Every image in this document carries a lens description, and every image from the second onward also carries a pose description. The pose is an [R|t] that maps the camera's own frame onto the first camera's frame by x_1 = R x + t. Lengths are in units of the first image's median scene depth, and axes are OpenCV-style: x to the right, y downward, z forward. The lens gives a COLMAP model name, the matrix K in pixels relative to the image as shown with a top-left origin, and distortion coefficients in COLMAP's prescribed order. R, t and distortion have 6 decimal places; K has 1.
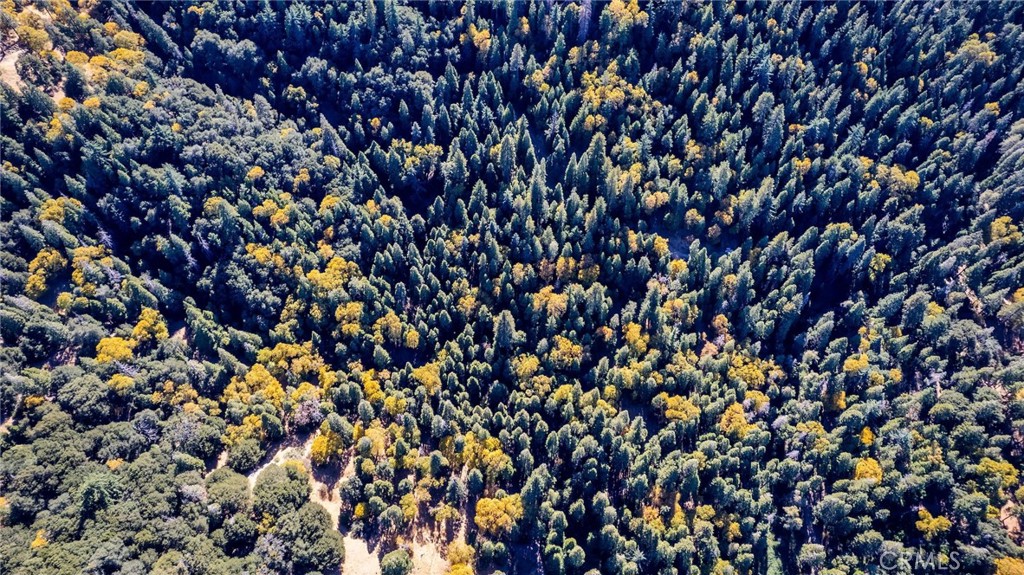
lens RADIAL K [[665.1, 0, 516.9], [0, 665.1, 283.4], [0, 0, 1]] dist [-0.073330, 0.065296]
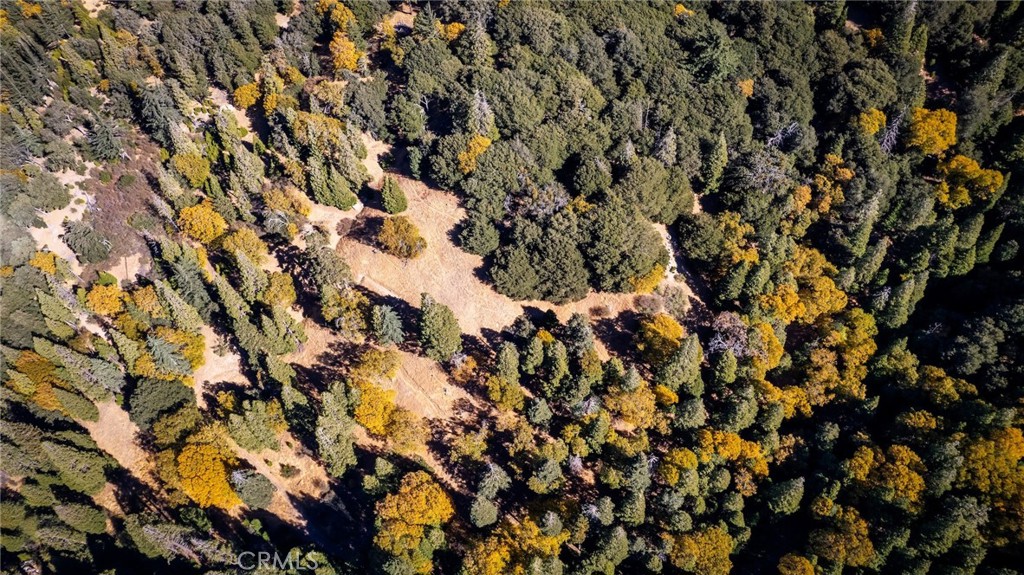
lens RADIAL K [[665.1, 0, 511.8], [0, 665.1, 287.8], [0, 0, 1]] dist [-0.073330, 0.065296]
pose [[-0.595782, 0.661929, -0.454856, 0.044480], [-0.671721, -0.100219, 0.733994, -0.104784], [0.440266, 0.742837, 0.504340, 0.548642]]
